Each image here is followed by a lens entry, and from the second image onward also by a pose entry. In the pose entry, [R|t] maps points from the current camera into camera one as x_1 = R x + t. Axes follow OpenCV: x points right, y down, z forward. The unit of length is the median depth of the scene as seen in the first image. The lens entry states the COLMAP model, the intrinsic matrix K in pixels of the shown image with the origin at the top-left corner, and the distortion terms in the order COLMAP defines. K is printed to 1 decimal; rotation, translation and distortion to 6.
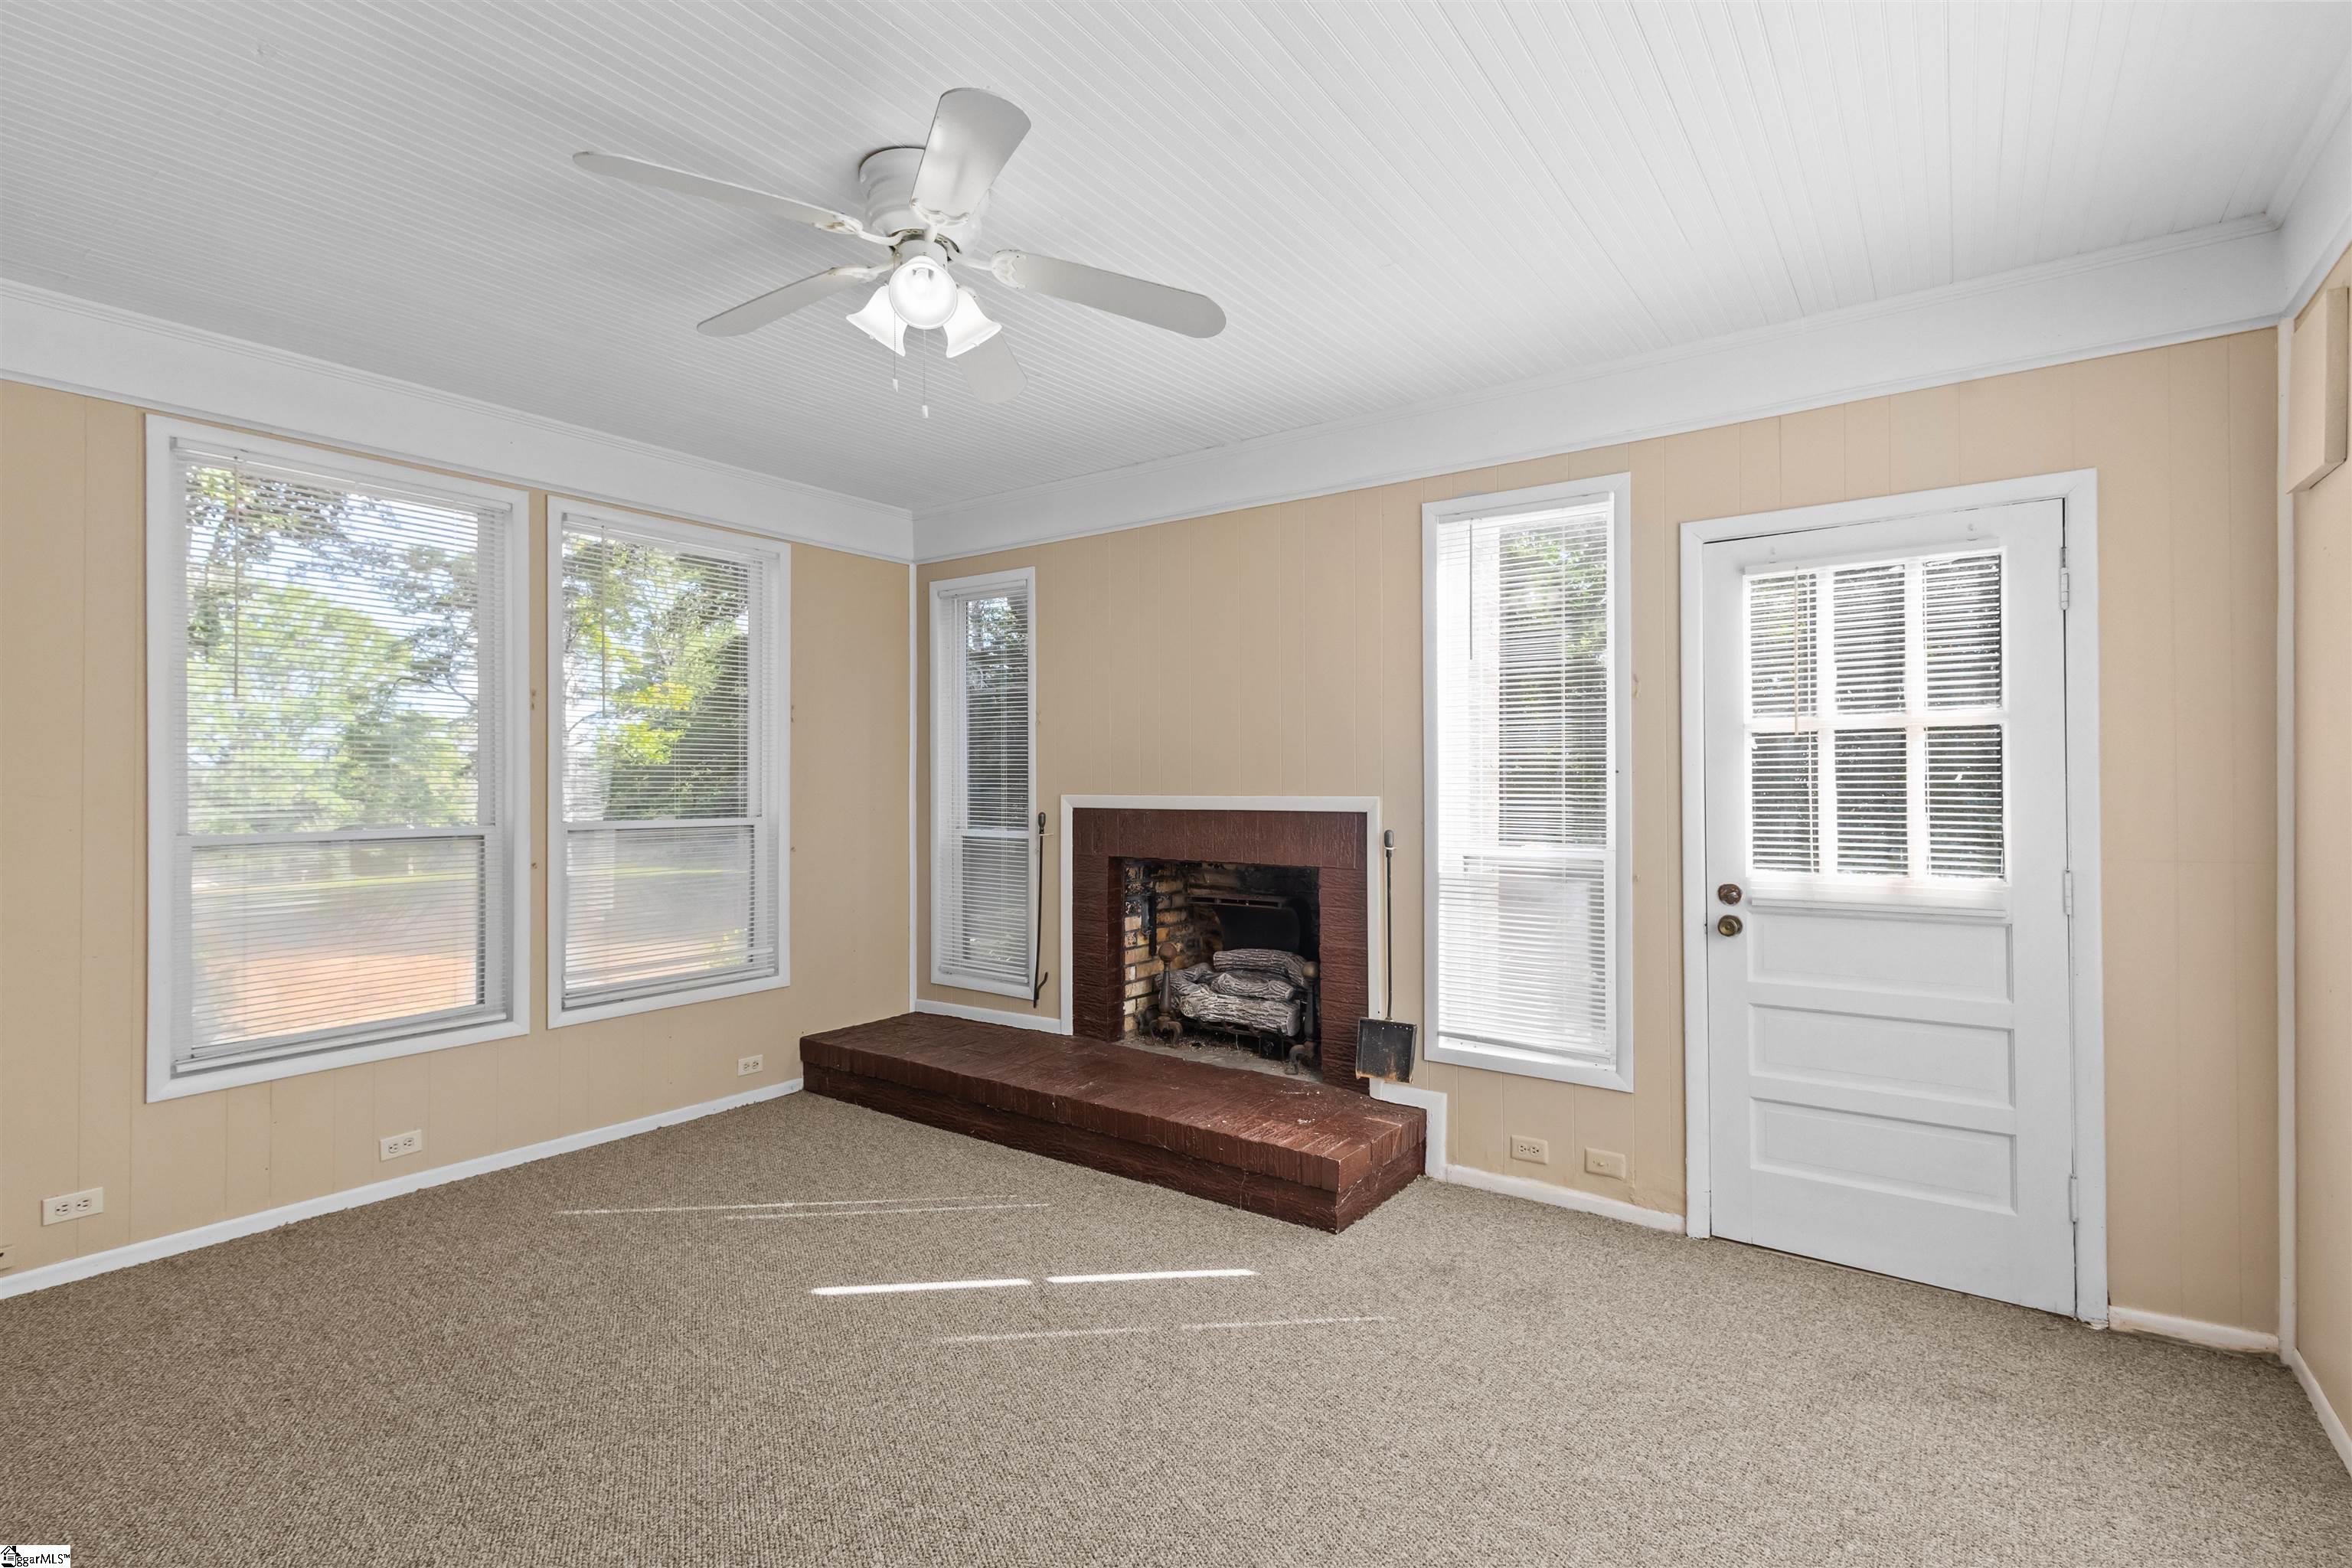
lens RADIAL K [[1066.9, 0, 1193.9], [0, 1066.9, 793.8], [0, 0, 1]] dist [0.014106, 0.000115]
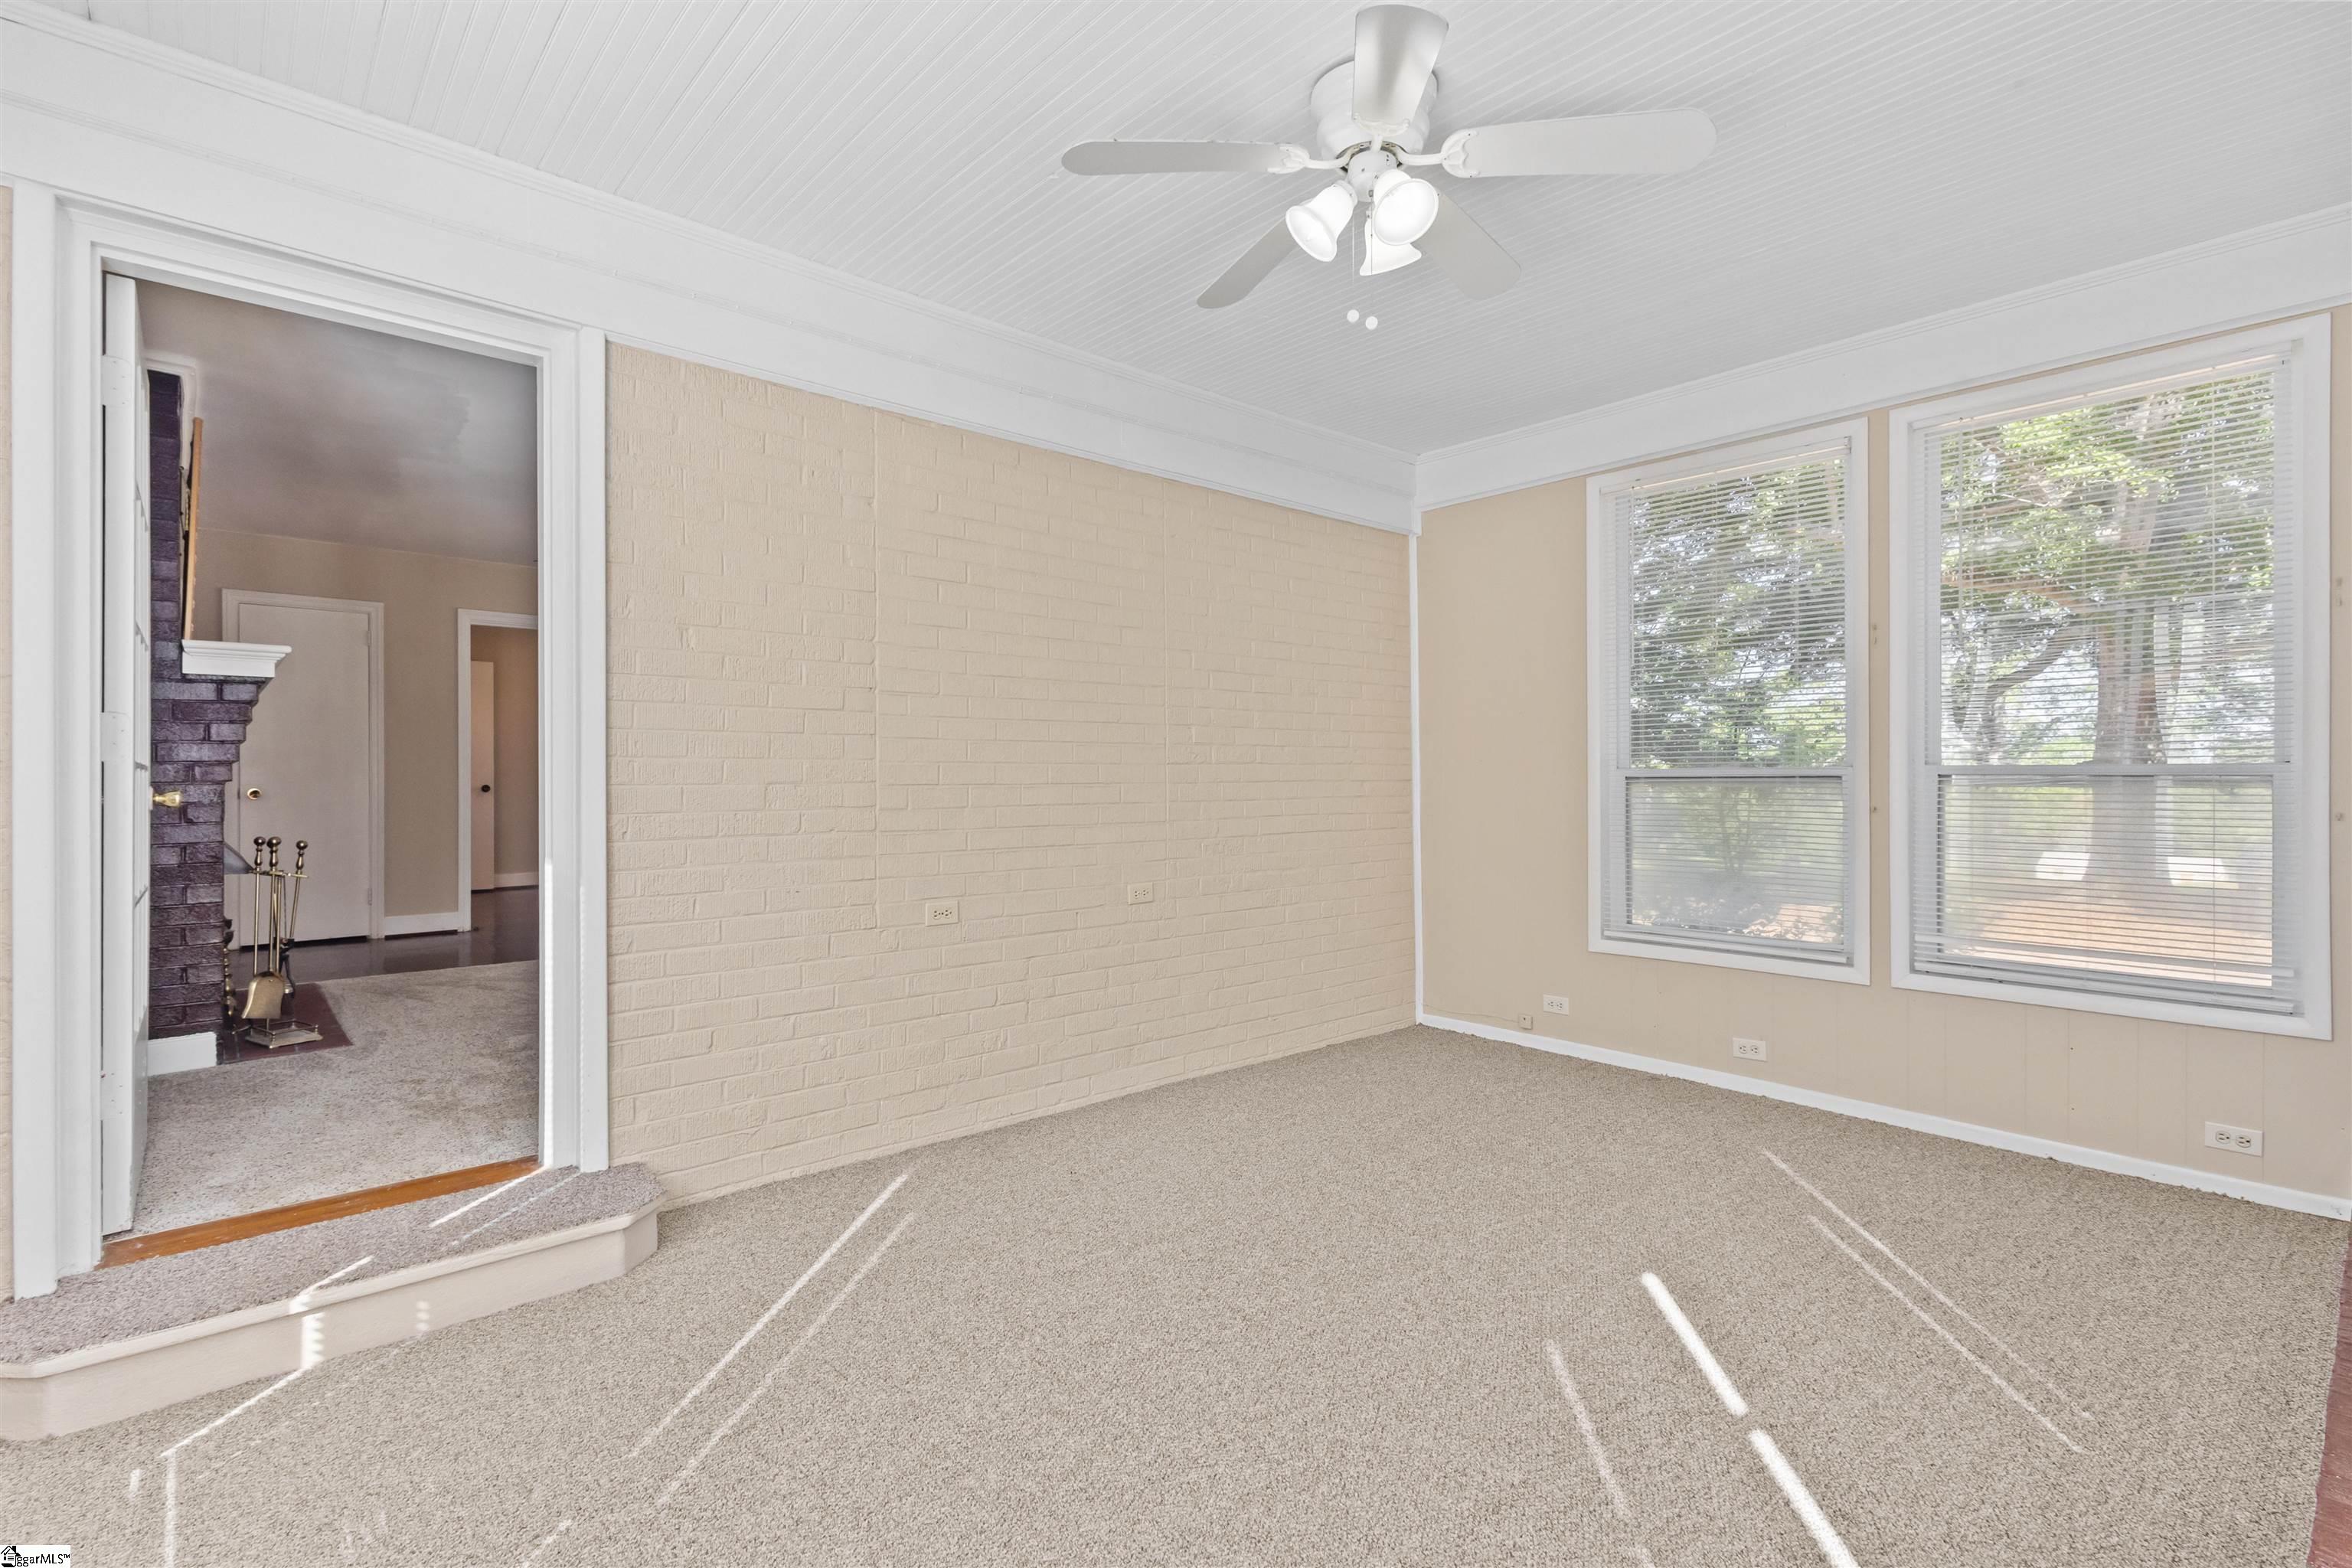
lens RADIAL K [[1085.6, 0, 1178.7], [0, 1085.6, 782.9], [0, 0, 1]] dist [0.010510, -0.000204]
pose [[-0.228686, 0.002947, -0.973496, 0.492894], [-0.004430, 0.999982, 0.004067, 0.044306], [0.973490, 0.005243, -0.228669, 0.657363]]
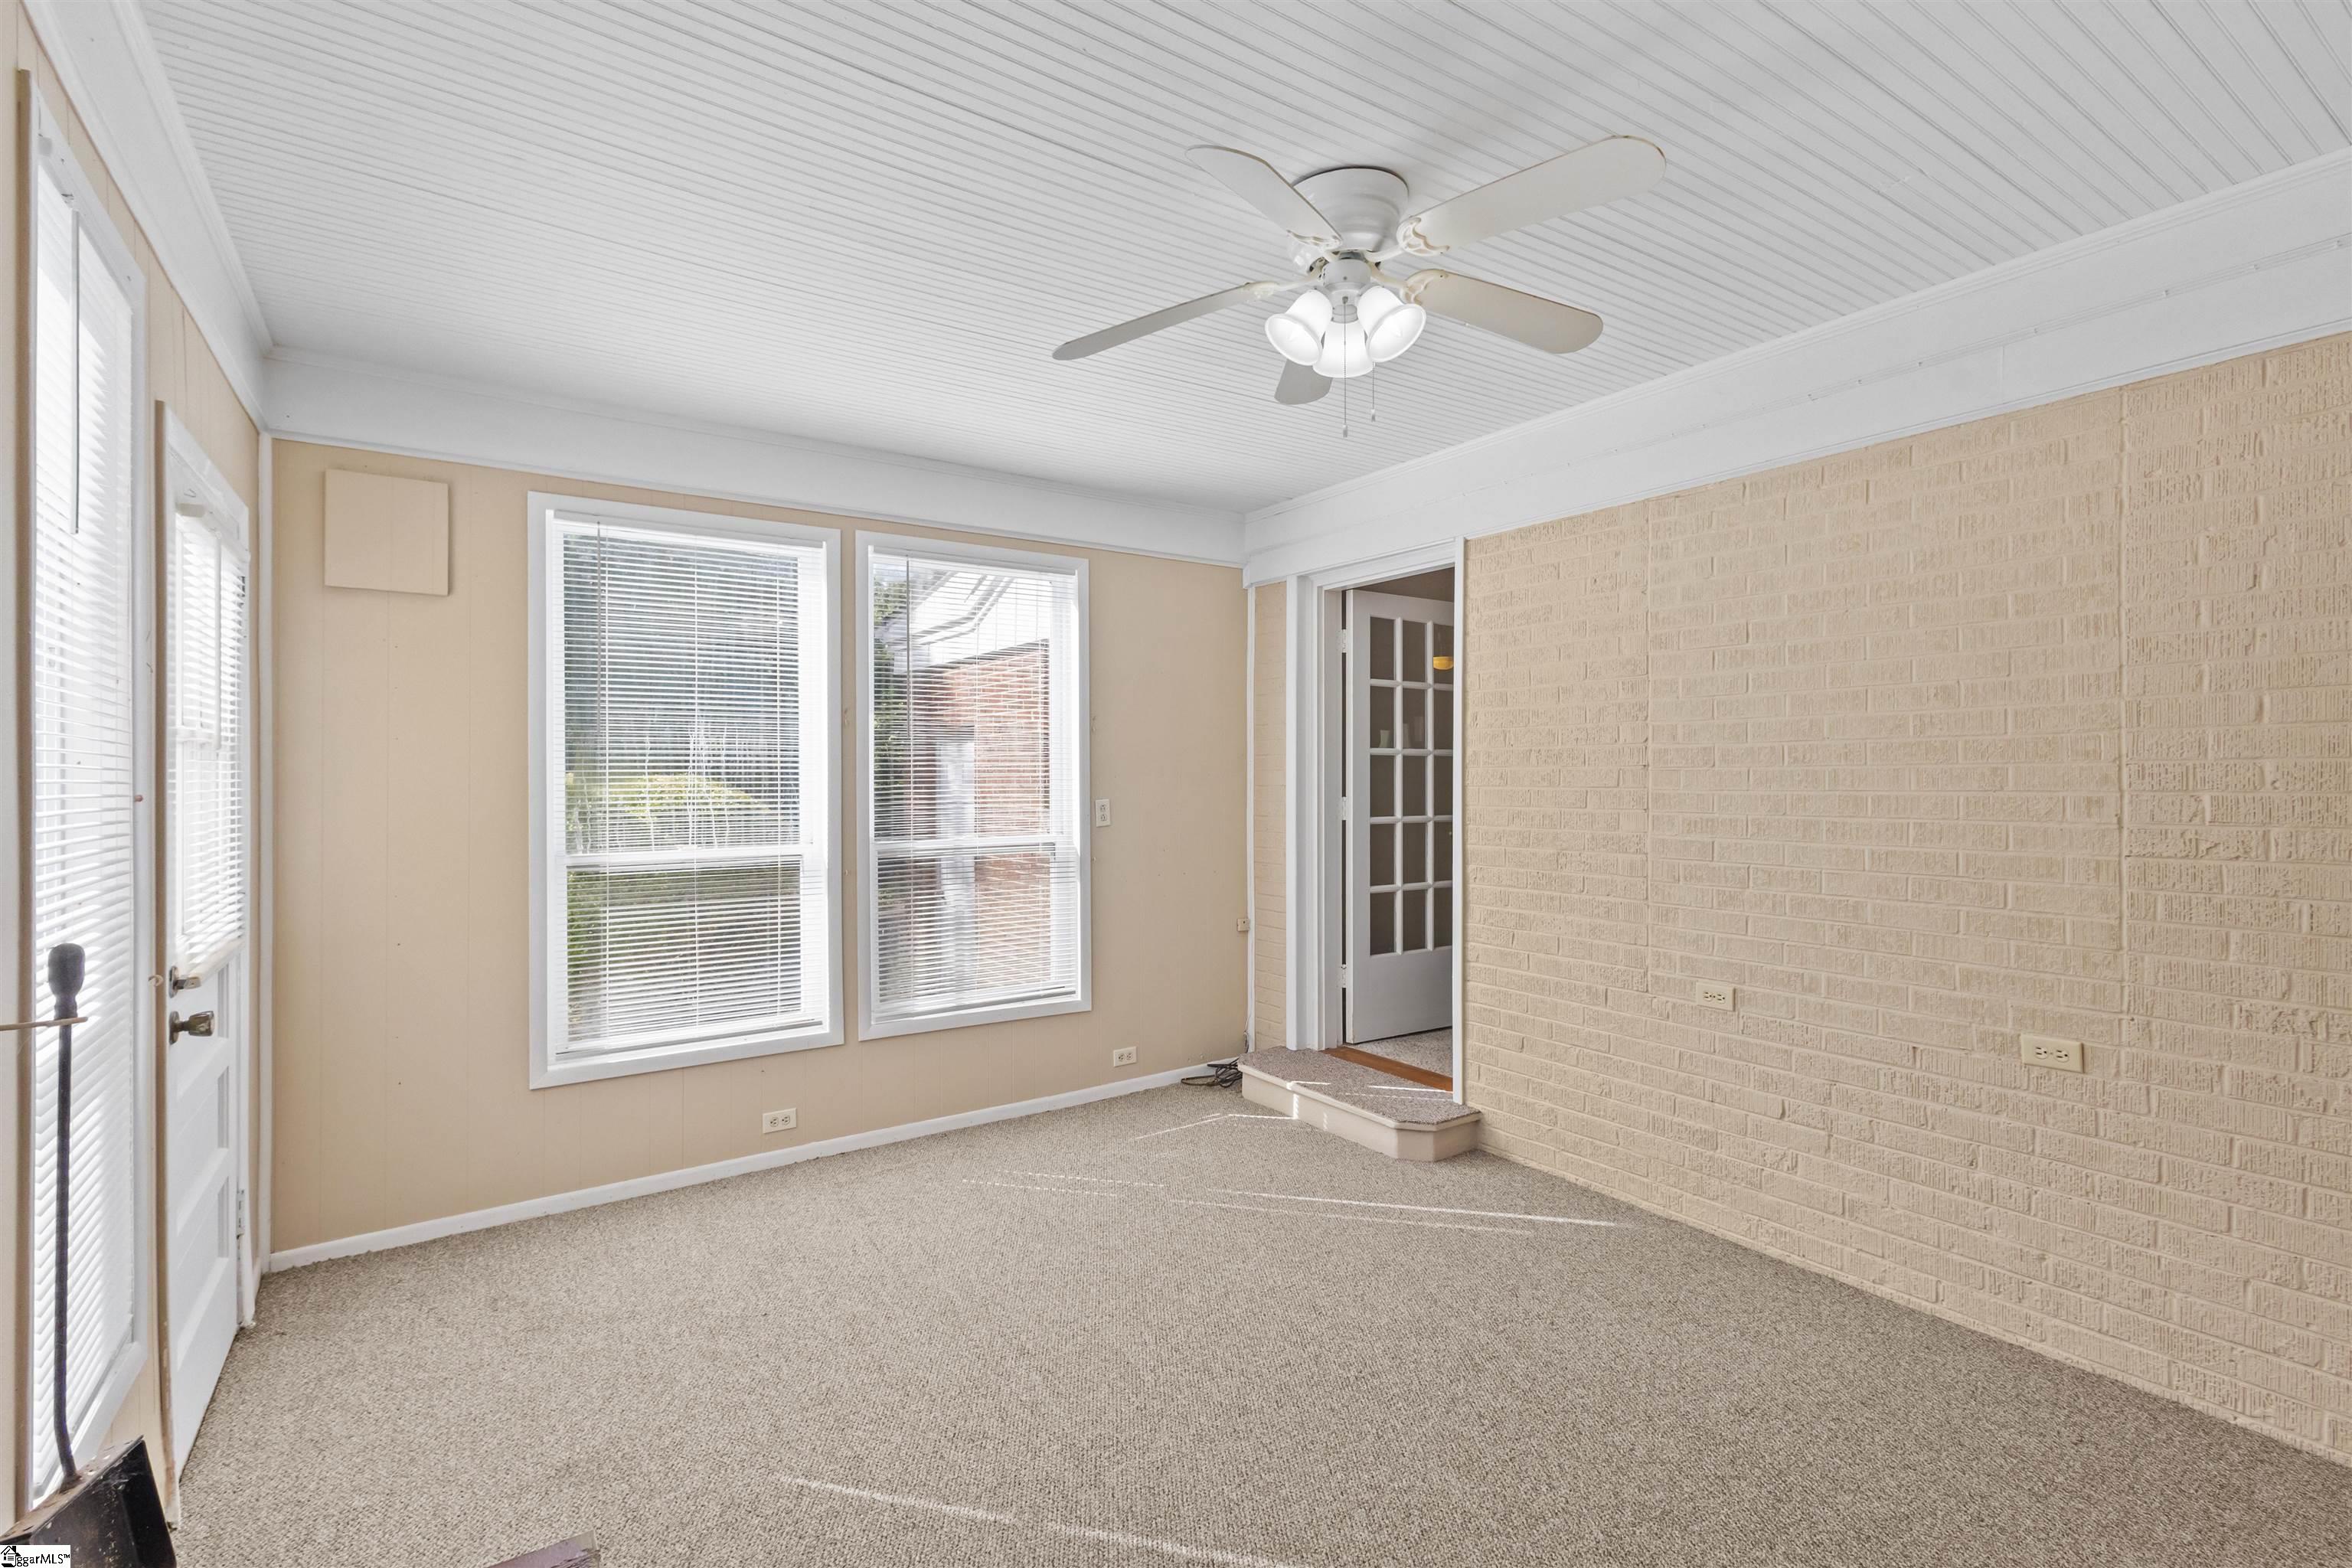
lens RADIAL K [[1081.0, 0, 1167.8], [0, 1081.0, 777.5], [0, 0, 1]] dist [0.008299, -0.000596]
pose [[-0.928642, 0.003479, 0.370960, -0.296915], [0.006712, 0.999950, 0.007423, -0.029542], [-0.370916, 0.009383, -0.928619, 1.247382]]
